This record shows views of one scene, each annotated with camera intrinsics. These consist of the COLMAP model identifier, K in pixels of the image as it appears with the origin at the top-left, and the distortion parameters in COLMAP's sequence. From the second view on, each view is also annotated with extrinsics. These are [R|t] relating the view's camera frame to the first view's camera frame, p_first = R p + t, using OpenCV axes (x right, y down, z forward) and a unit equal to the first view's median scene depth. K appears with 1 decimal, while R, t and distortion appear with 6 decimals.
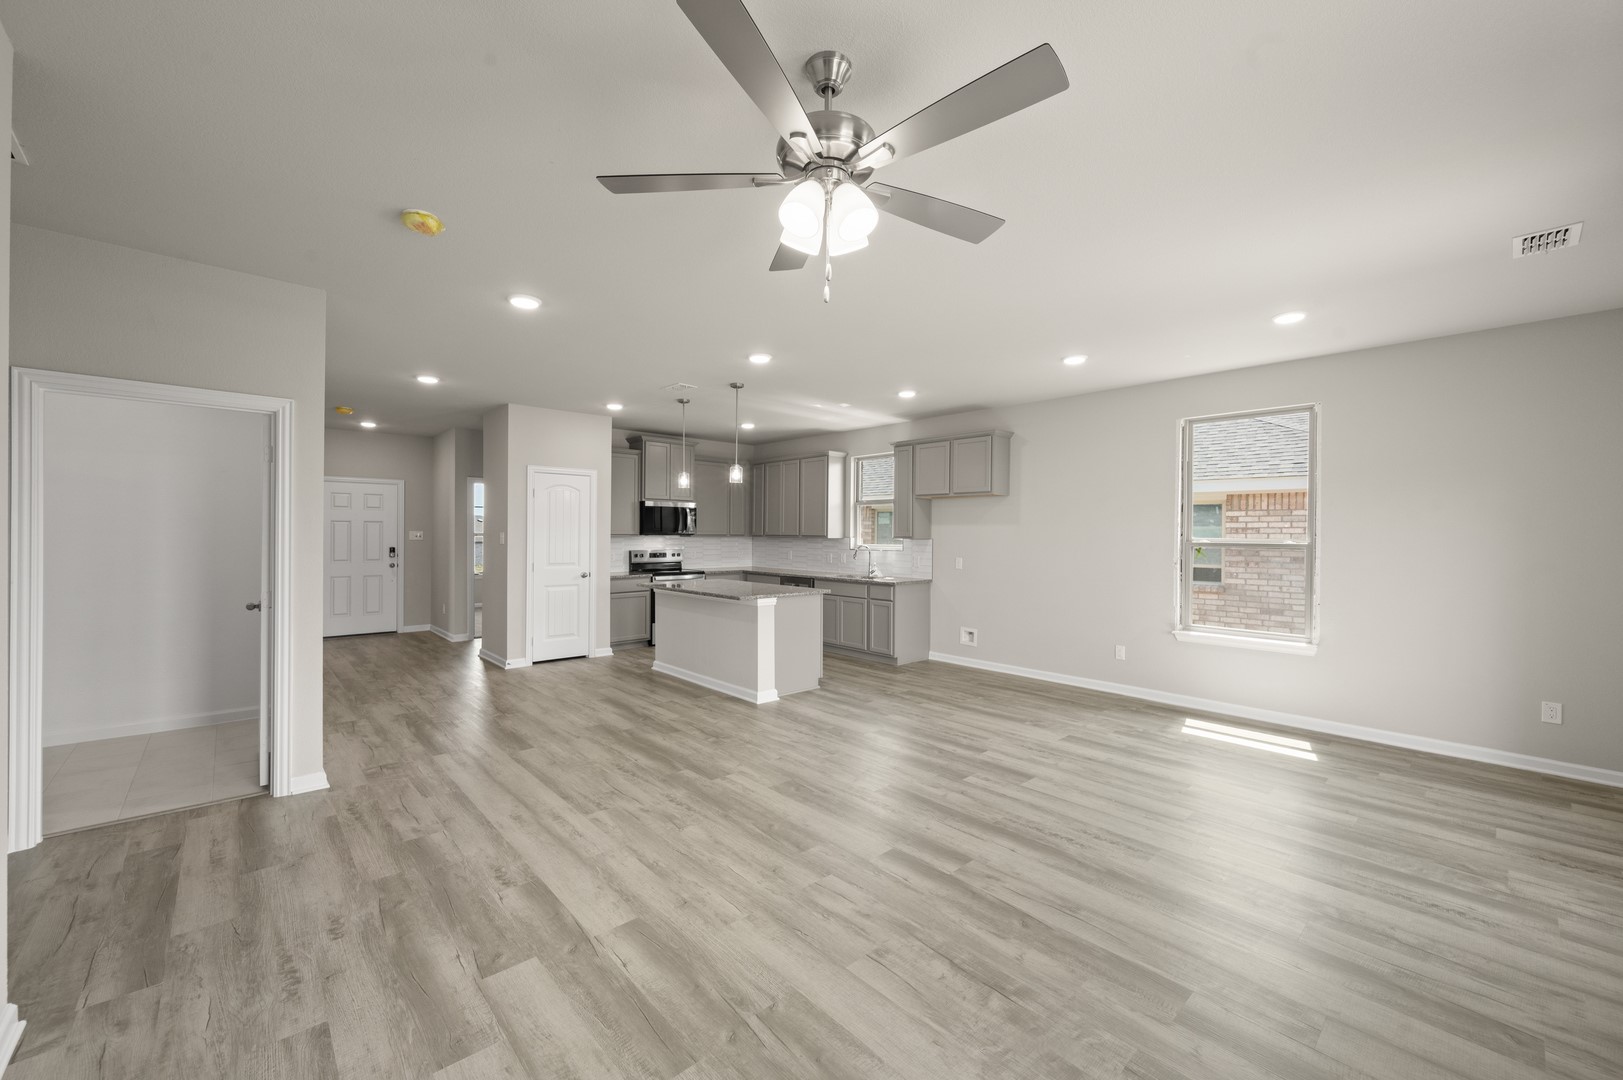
lens RADIAL K [[637.9, 0, 811.5], [0, 637.9, 540.0], [0, 0, 1]] dist [0.000704, 0.000391]
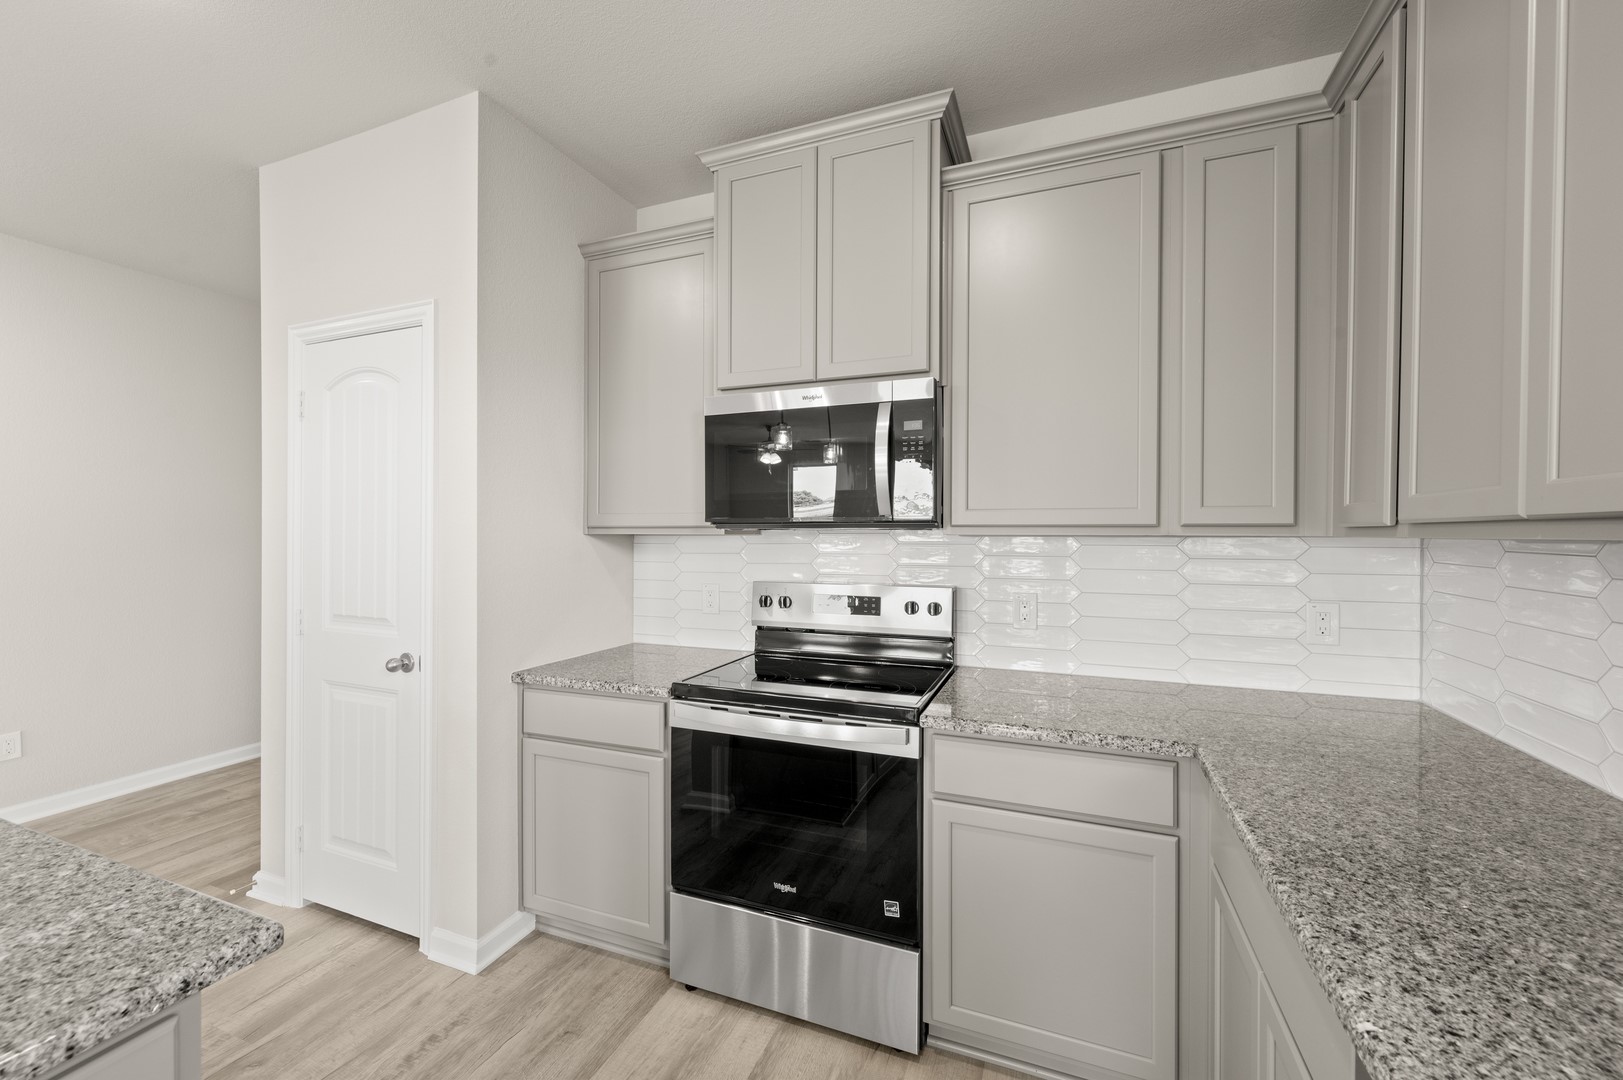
lens RADIAL K [[637.3, 0, 813.1], [0, 637.3, 536.7], [0, 0, 1]] dist [0.000402, -0.000162]
pose [[0.438483, 0.000270, -0.898739, -0.013278], [-0.007879, 0.999963, -0.003543, -0.006454], [0.898705, 0.008634, 0.438469, 1.641311]]
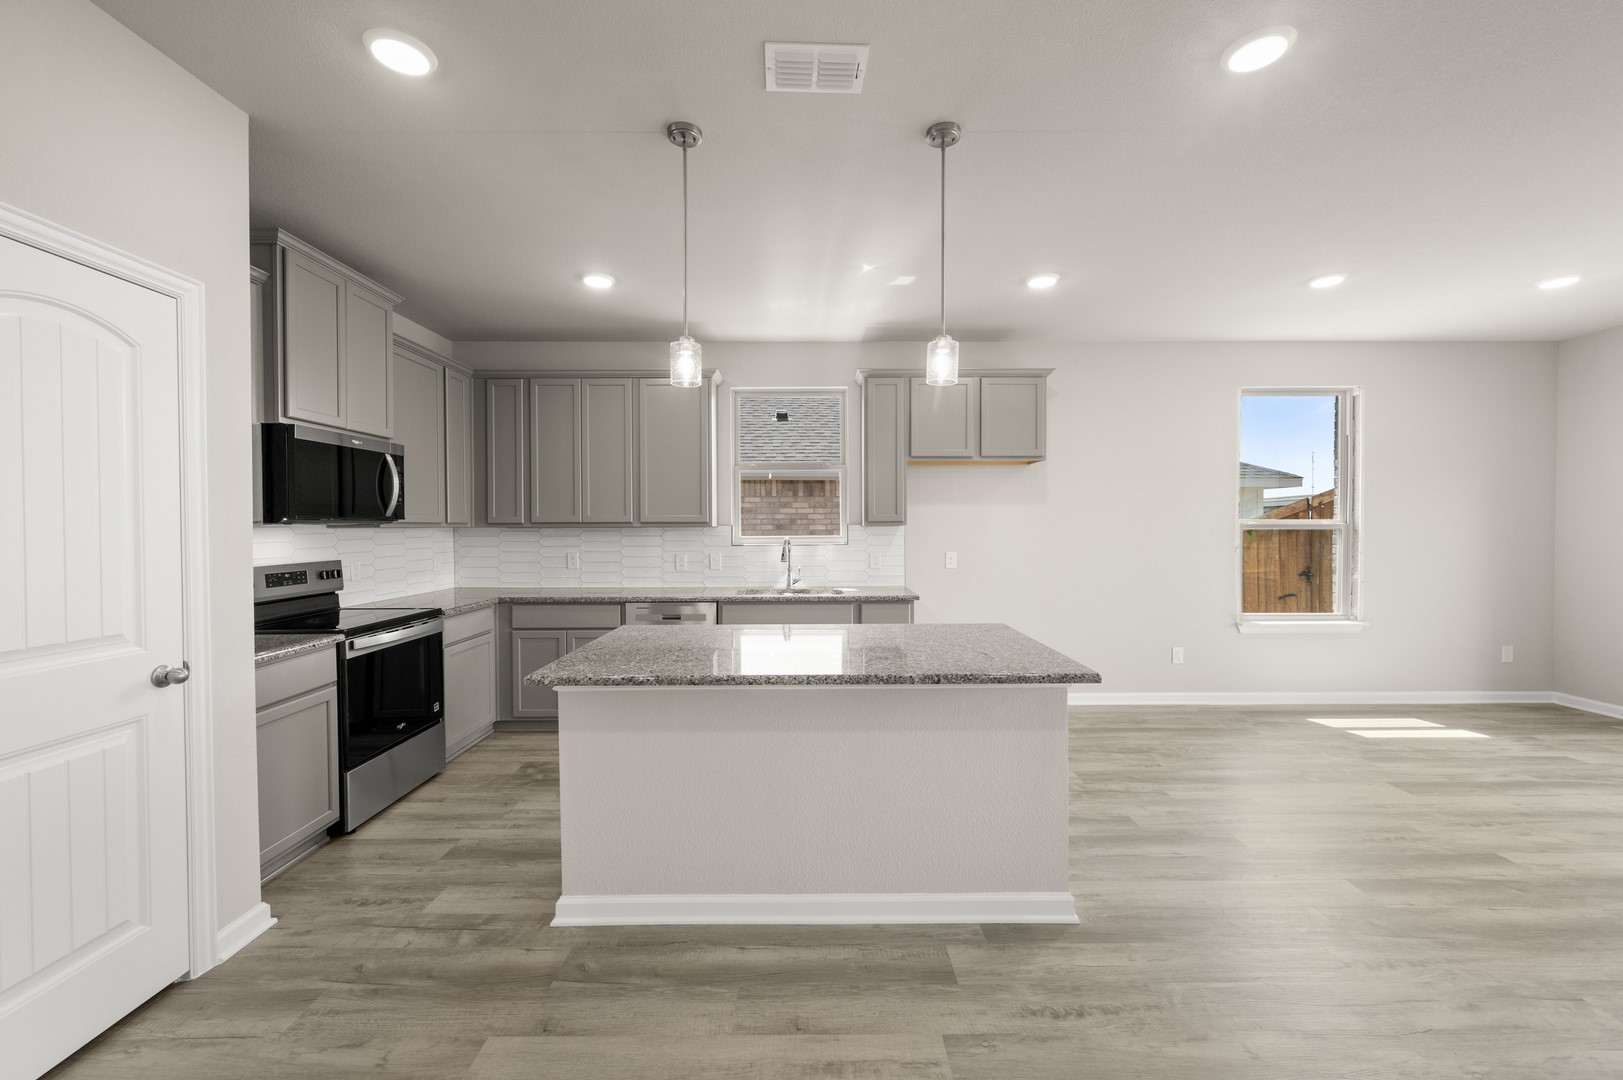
lens RADIAL K [[637.3, 0, 813.1], [0, 637.3, 536.7], [0, 0, 1]] dist [0.000402, -0.000162]
pose [[0.667666, -0.021665, 0.744146, -0.587063], [0.015172, 0.999765, 0.015495, -0.002540], [-0.744306, 0.000945, 0.667838, 0.997480]]
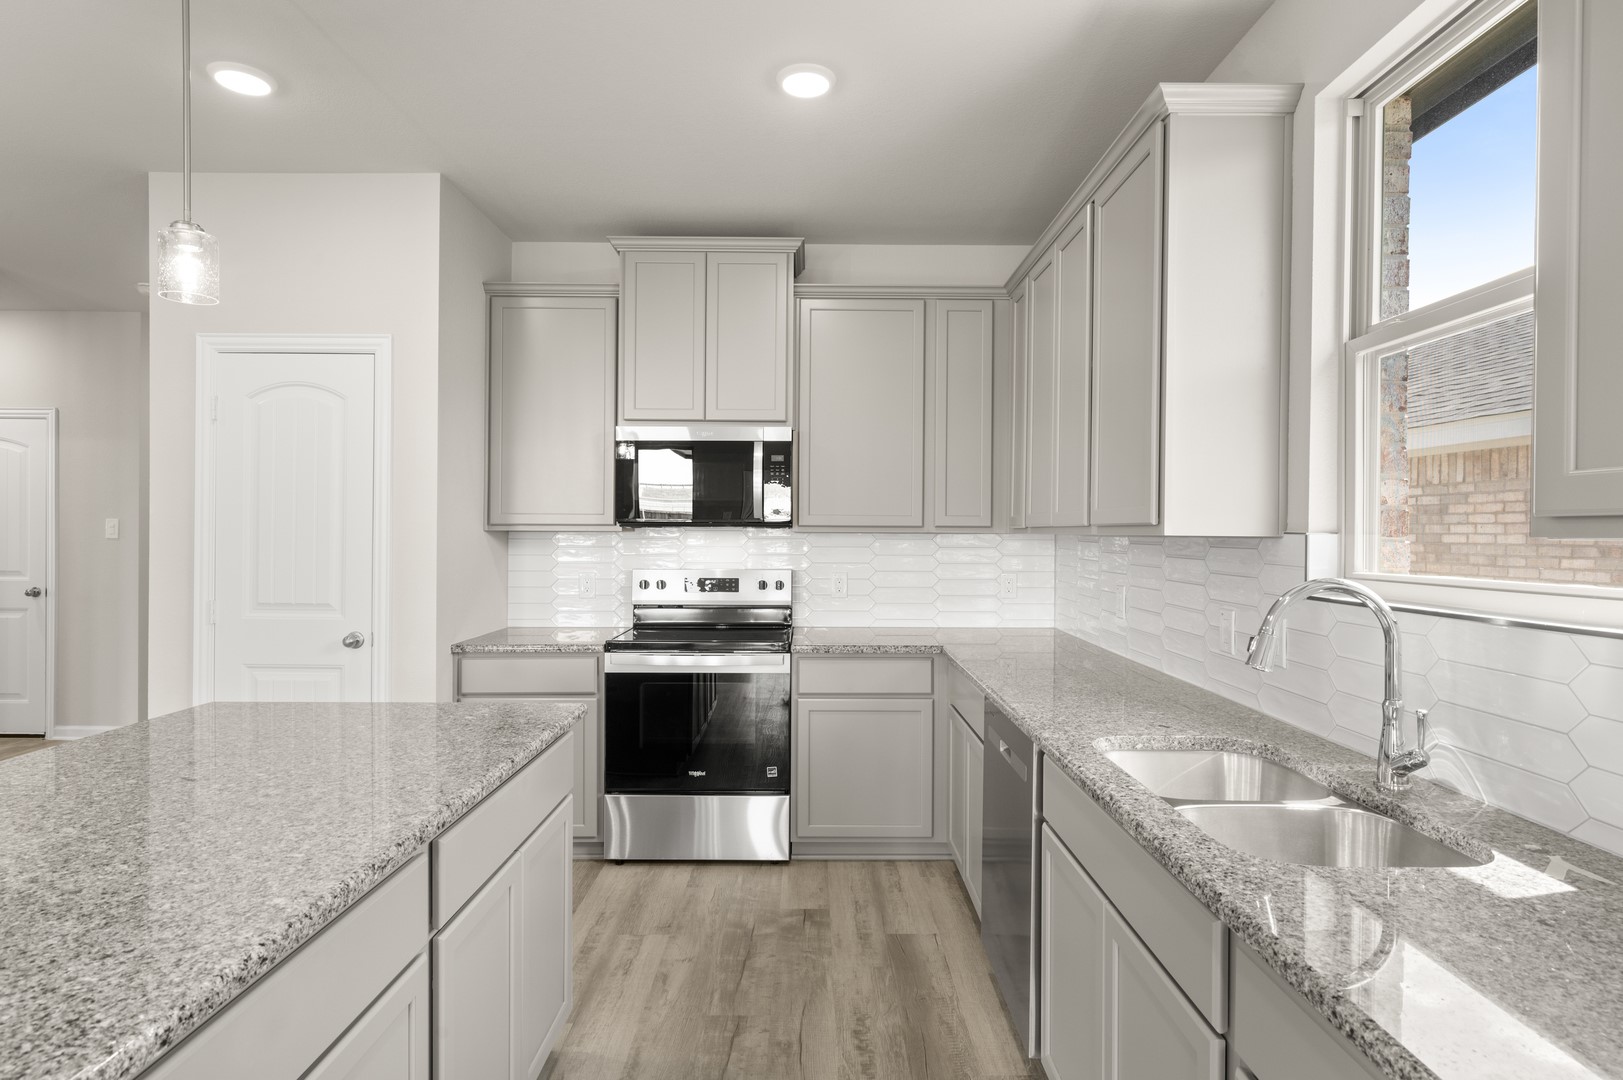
lens RADIAL K [[847.7, 0, 814.3], [0, 847.7, 534.6], [0, 0, 1]] dist [0.000857, 0.000303]
pose [[0.742543, 0.000977, -0.669798, 0.214375], [-0.007275, 0.999952, -0.006606, -0.001806], [0.669759, 0.009778, 0.742514, 1.302693]]
